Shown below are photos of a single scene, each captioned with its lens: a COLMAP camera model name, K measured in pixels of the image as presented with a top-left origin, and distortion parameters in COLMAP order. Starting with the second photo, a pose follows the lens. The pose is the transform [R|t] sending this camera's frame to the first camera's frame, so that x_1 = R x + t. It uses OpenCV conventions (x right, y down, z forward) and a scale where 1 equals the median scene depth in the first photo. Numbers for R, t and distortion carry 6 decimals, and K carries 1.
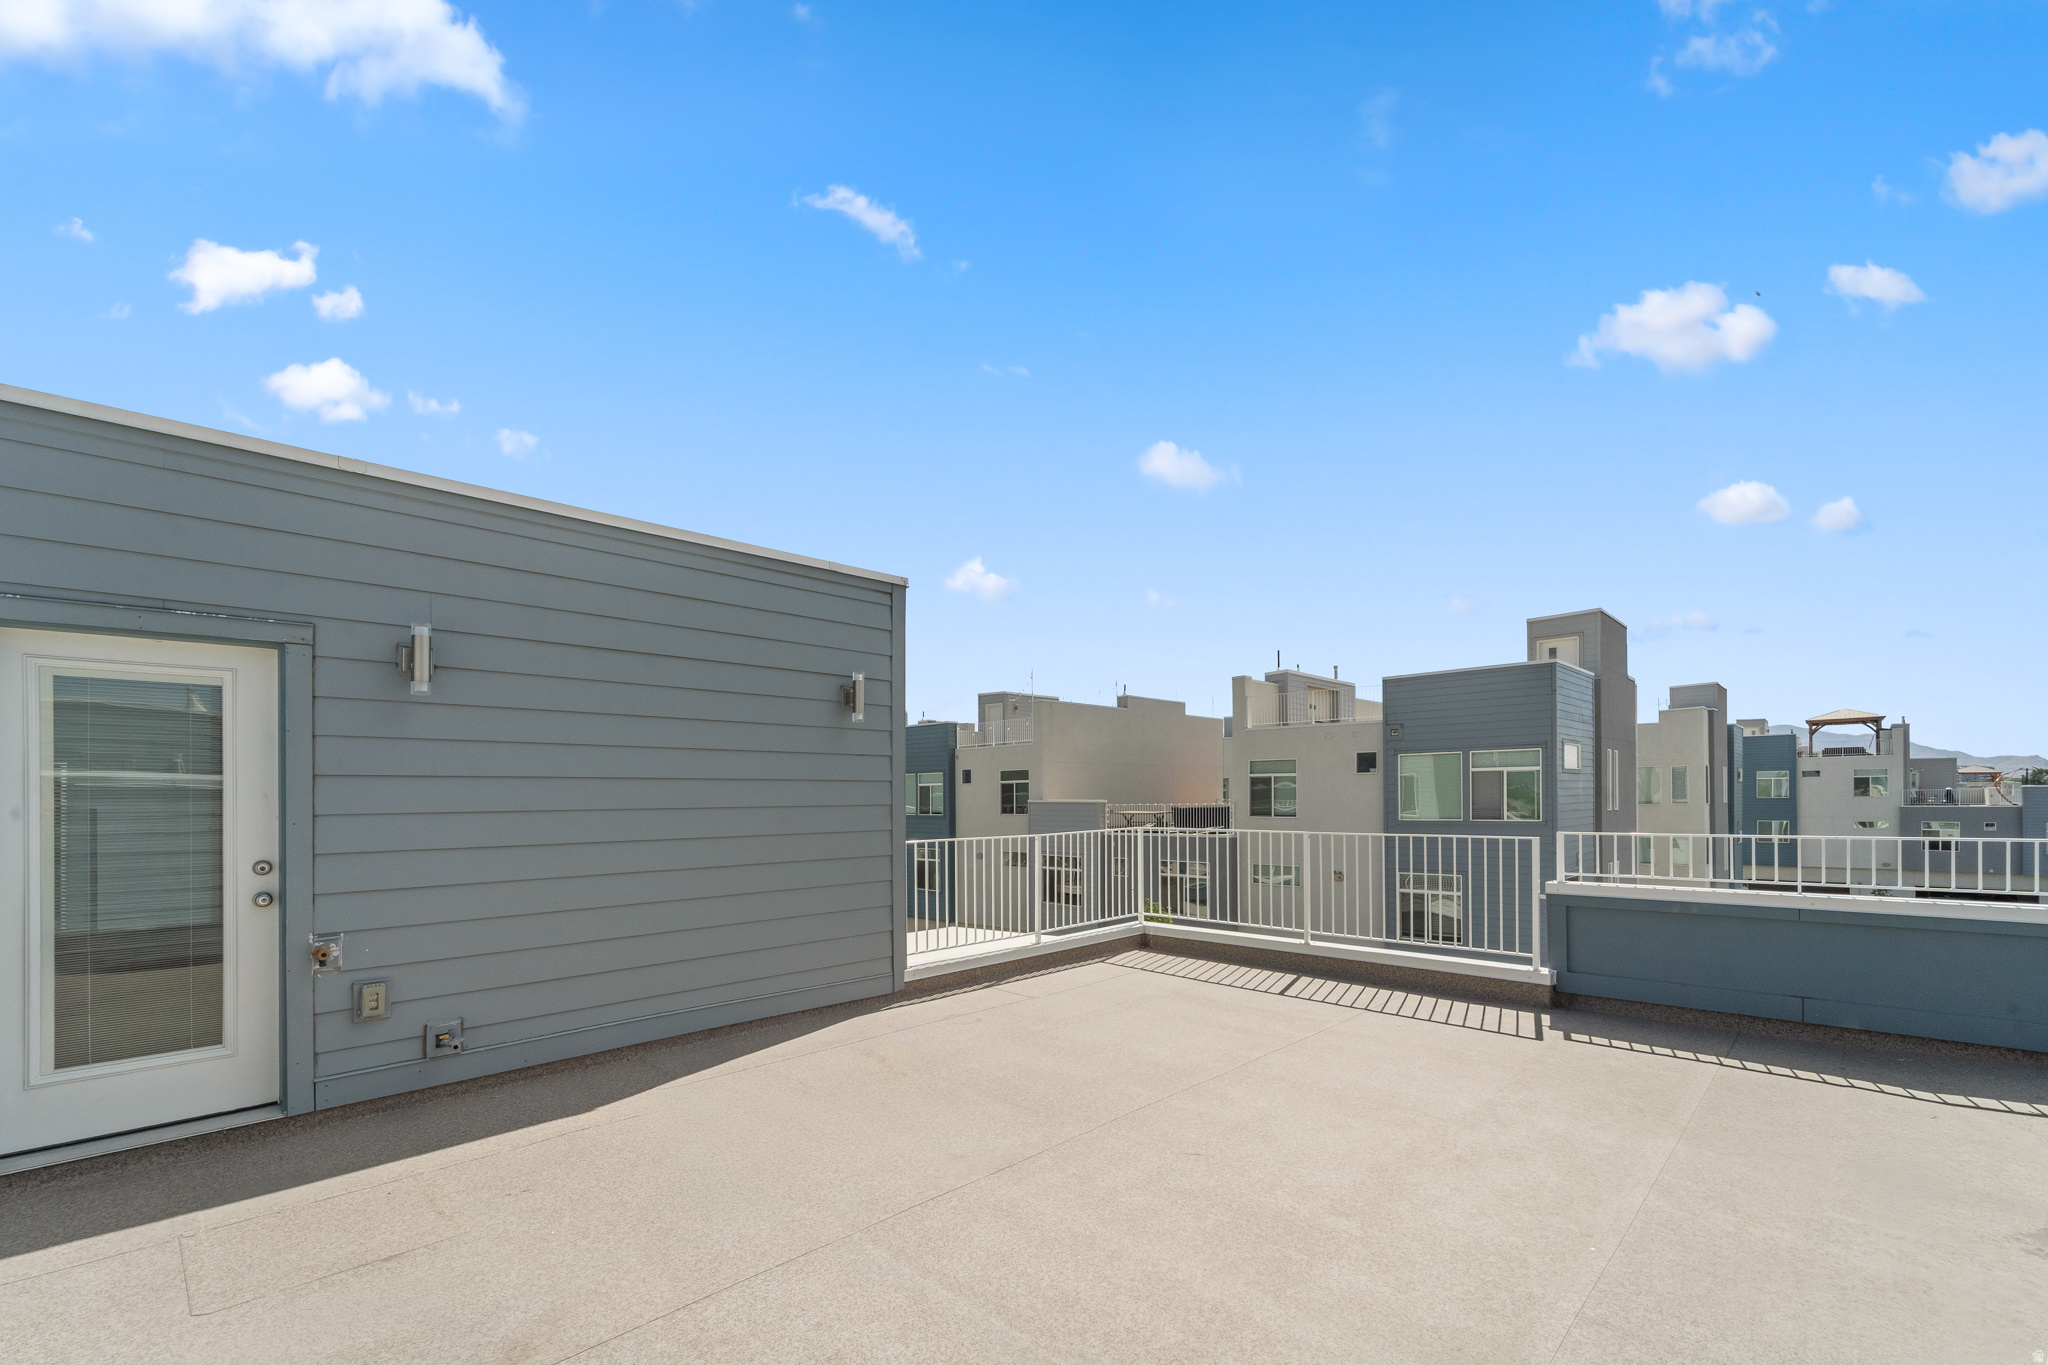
lens RADIAL K [[881.9, 0, 1030.0], [0, 881.9, 793.6], [0, 0, 1]] dist [0.002043, -0.000094]
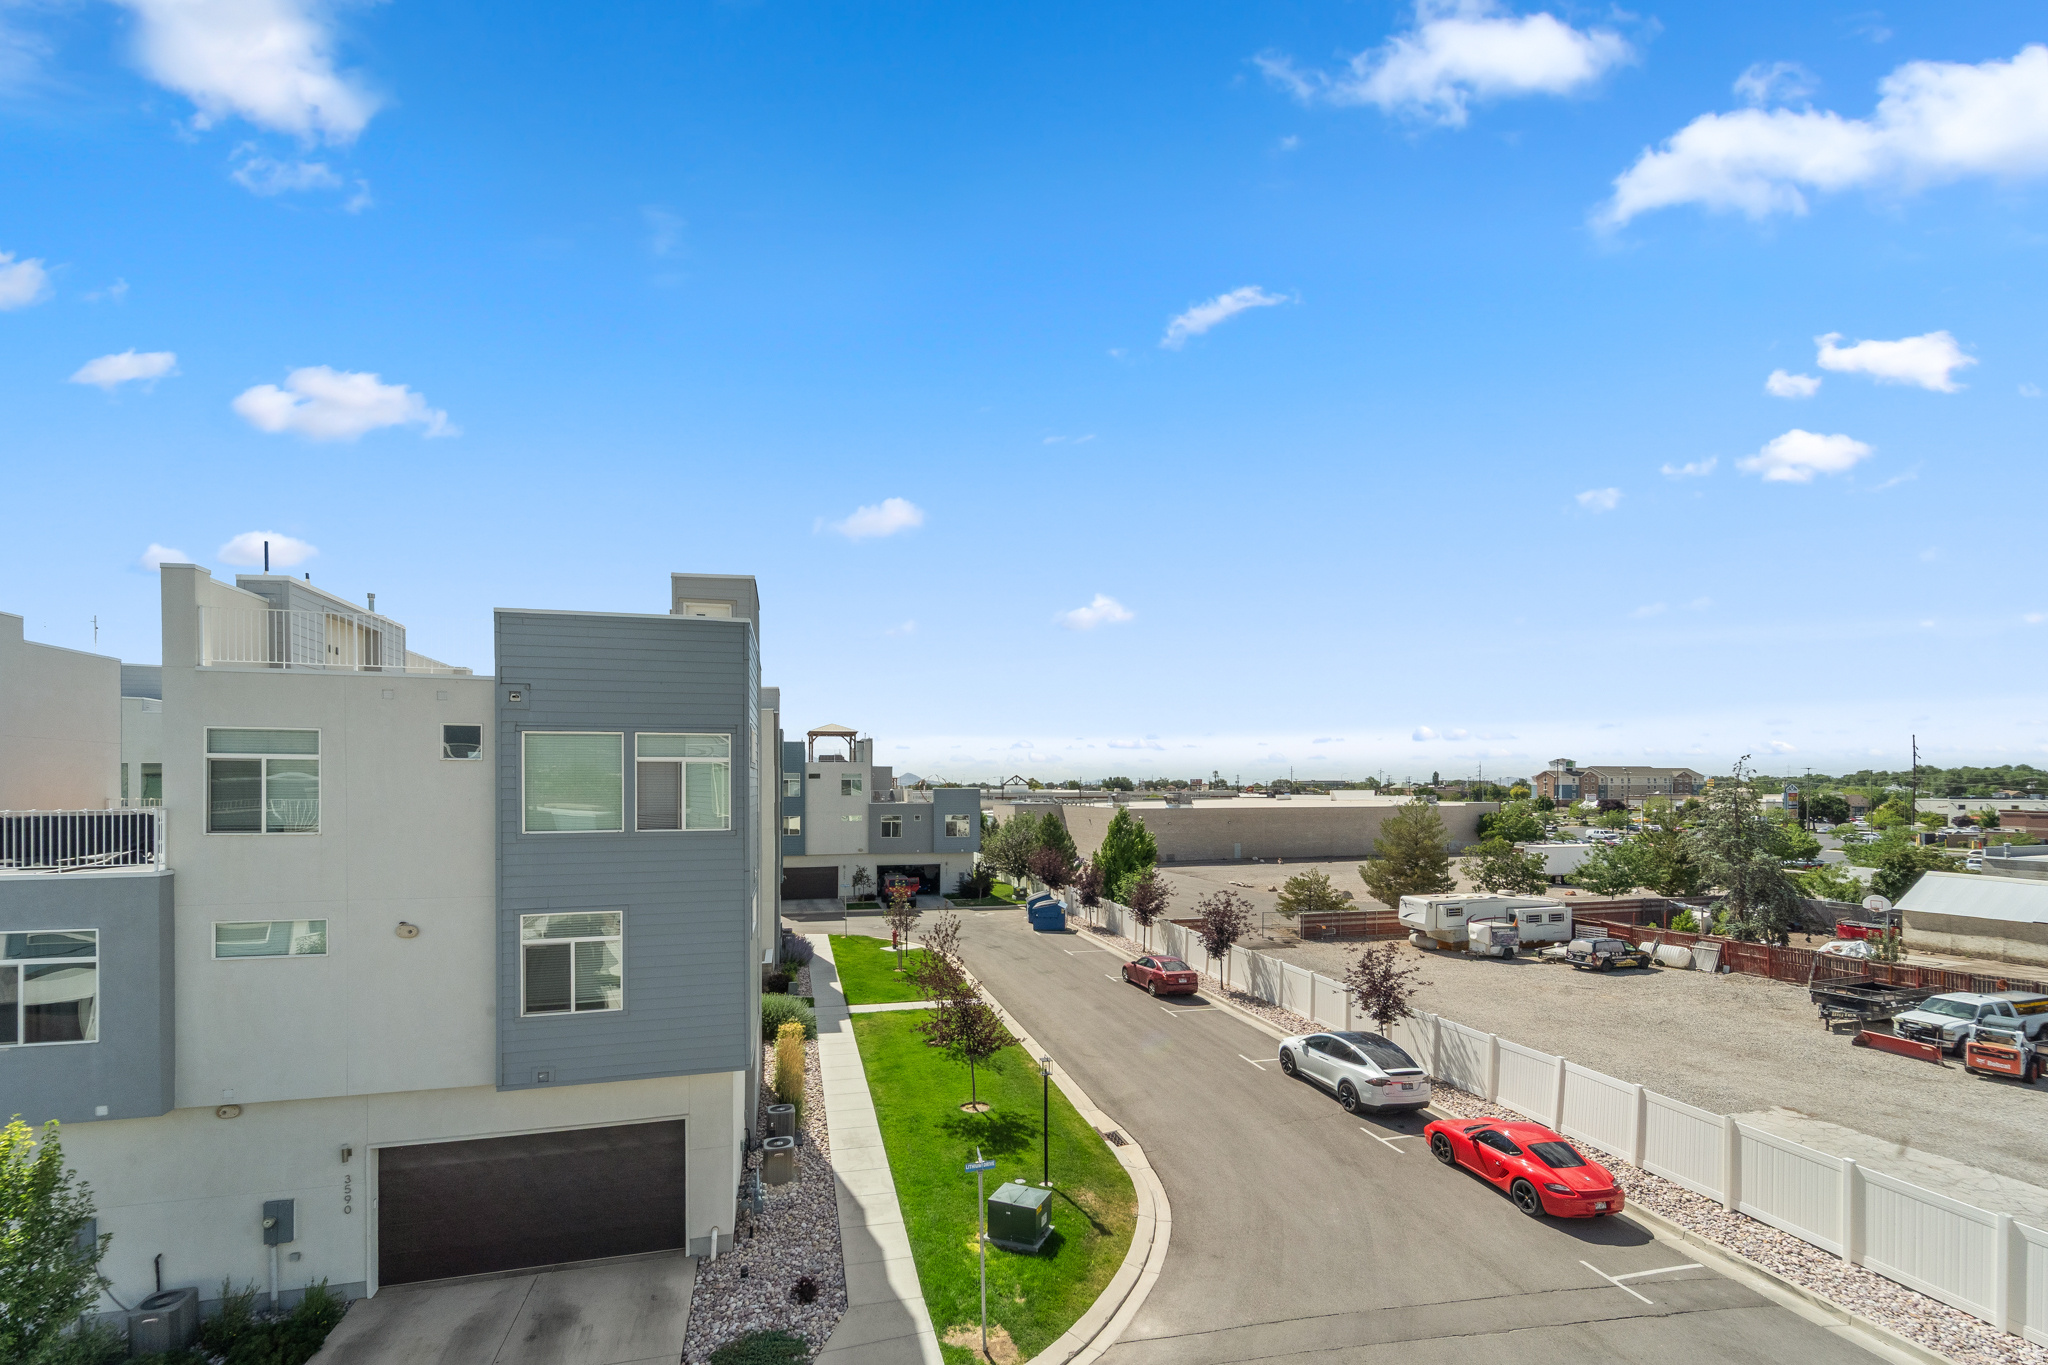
lens RADIAL K [[881.9, 0, 1030.0], [0, 881.9, 793.6], [0, 0, 1]] dist [0.002043, -0.000094]
pose [[0.517583, 0.003260, 0.855627, 0.050131], [-0.005390, 0.999985, -0.000549, -0.000850], [-0.855616, -0.004327, 0.517593, 0.290825]]
